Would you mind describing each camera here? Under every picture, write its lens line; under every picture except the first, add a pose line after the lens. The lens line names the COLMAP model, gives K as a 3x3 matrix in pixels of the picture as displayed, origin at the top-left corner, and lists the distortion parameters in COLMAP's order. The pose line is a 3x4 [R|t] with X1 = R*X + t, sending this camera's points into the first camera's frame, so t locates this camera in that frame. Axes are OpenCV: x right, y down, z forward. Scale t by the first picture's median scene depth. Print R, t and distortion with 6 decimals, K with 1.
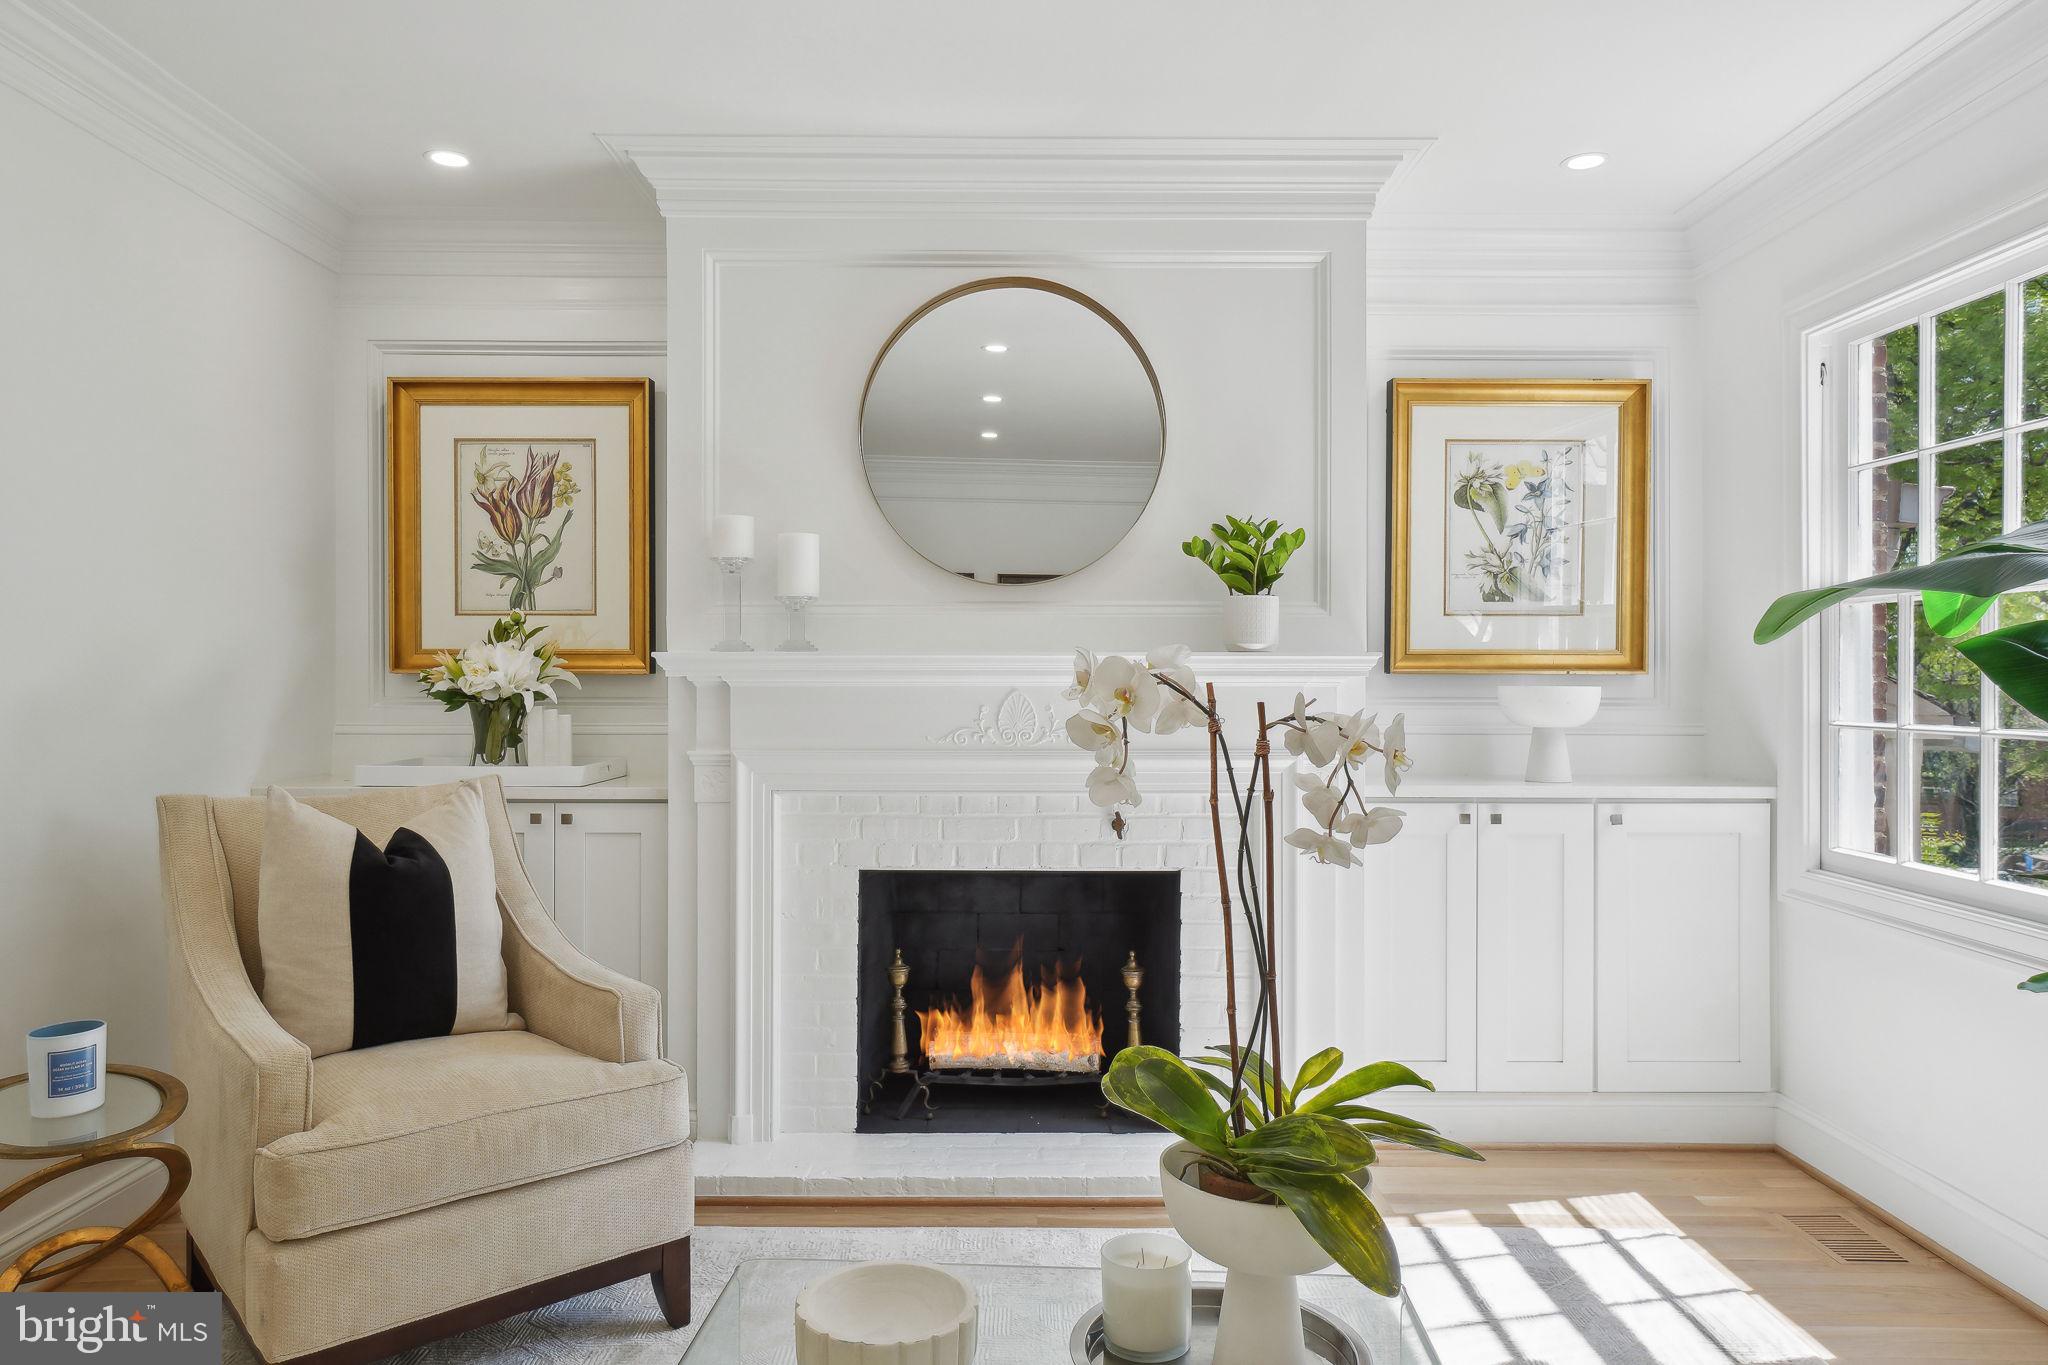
lens RADIAL K [[1386.5, 0, 1024.0], [0, 1386.5, 682.5], [0, 0, 1]] dist [0.008102, 0.001661]
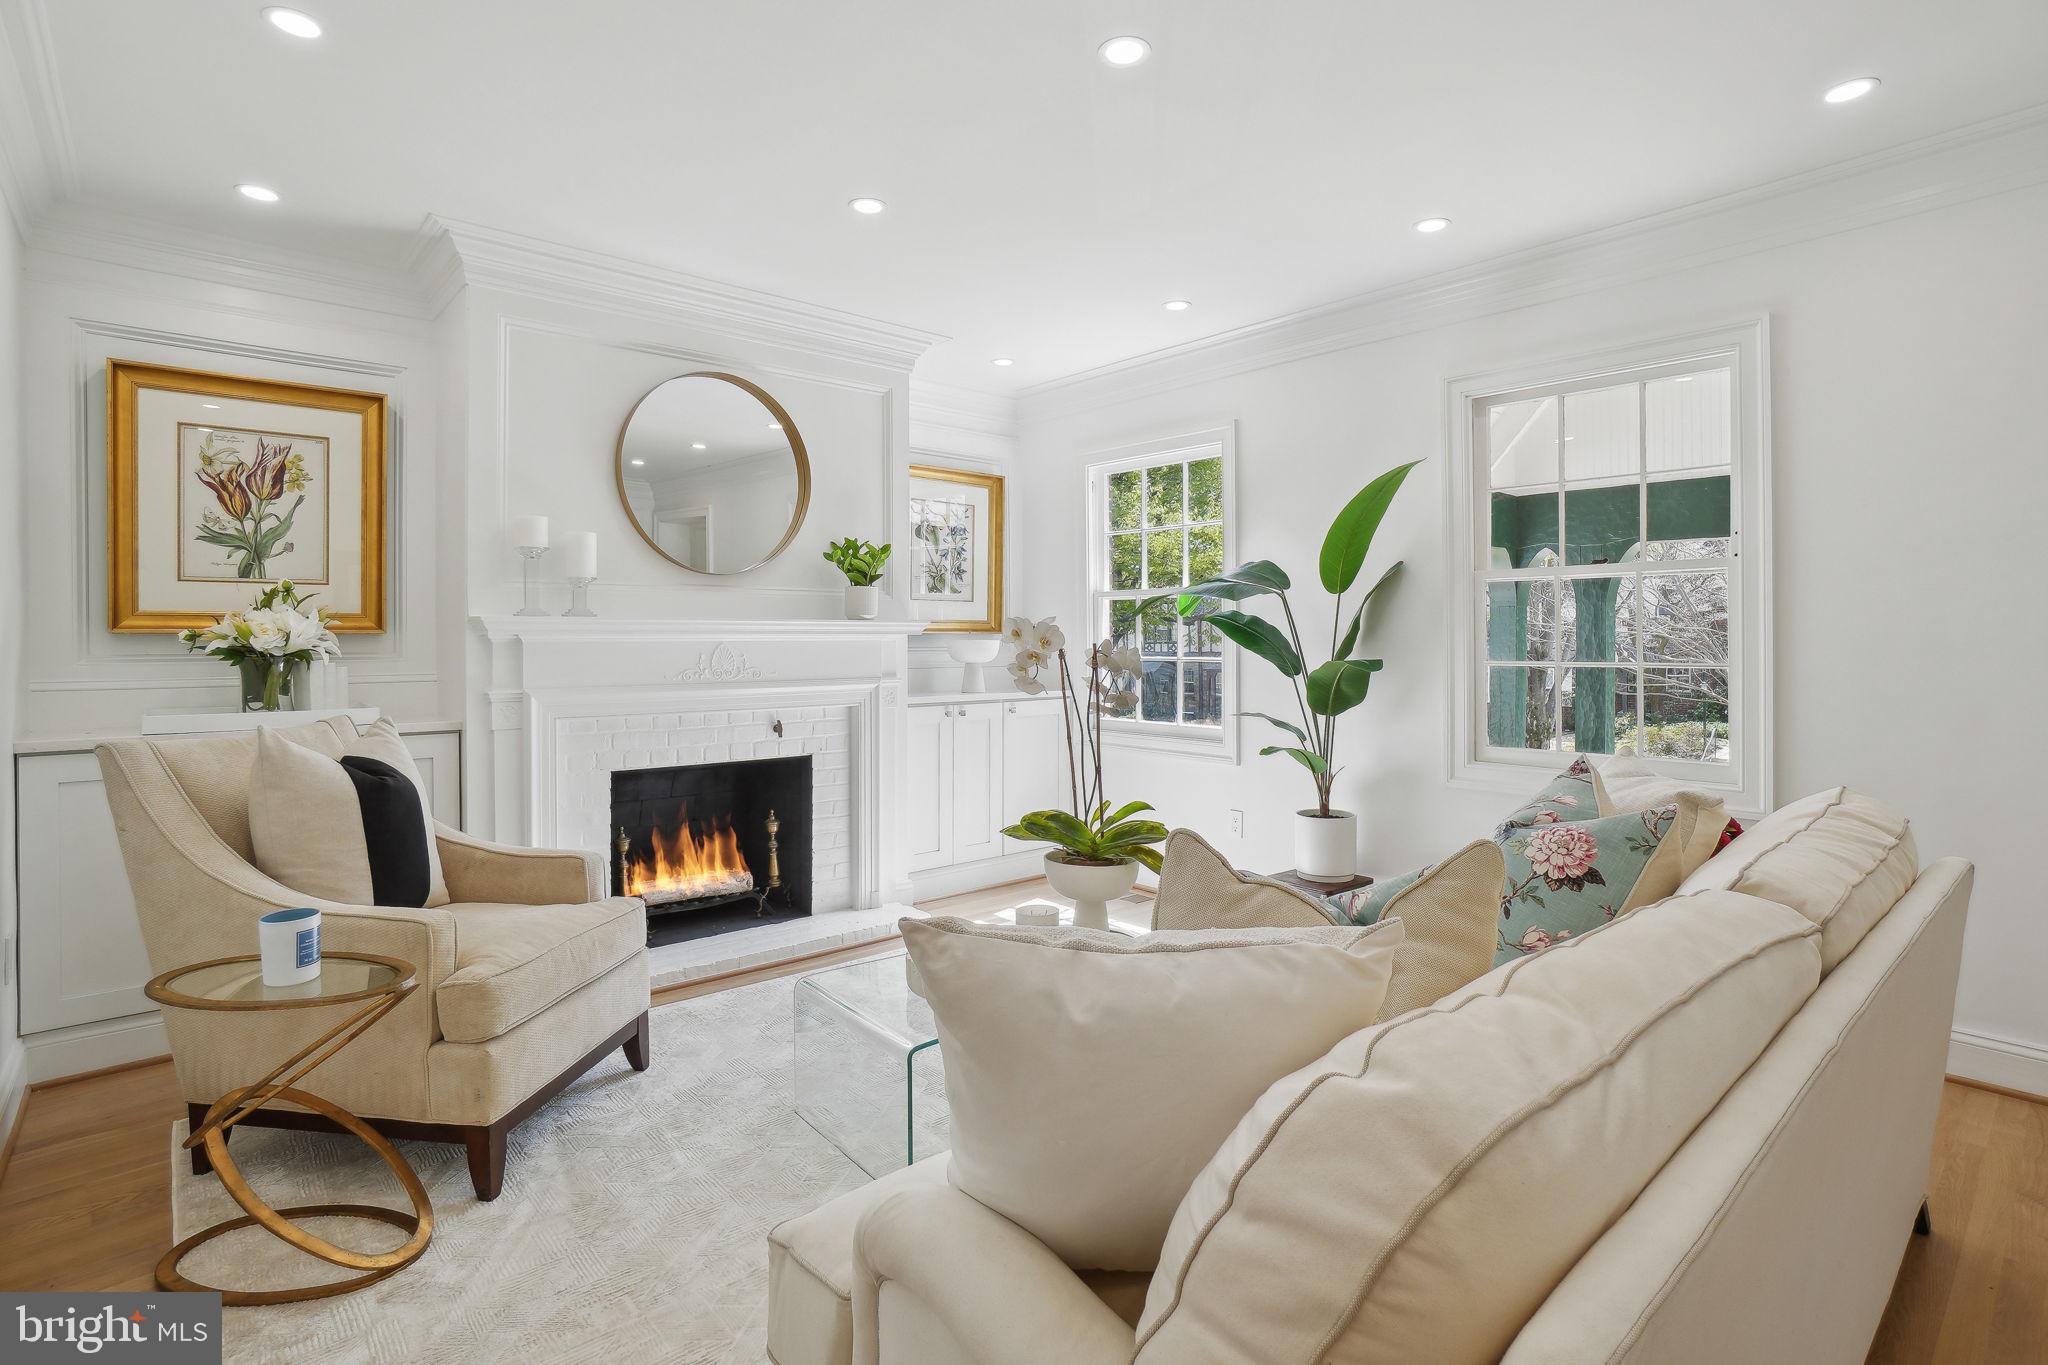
lens RADIAL K [[1048.4, 0, 1024.6], [0, 1048.4, 642.6], [0, 0, 1]] dist [-0.001099, 0.000334]
pose [[0.751688, -0.005812, 0.659494, -0.455257], [0.006437, 0.999978, 0.001476, 0.004149], [-0.659488, 0.003135, 0.751709, -0.077076]]
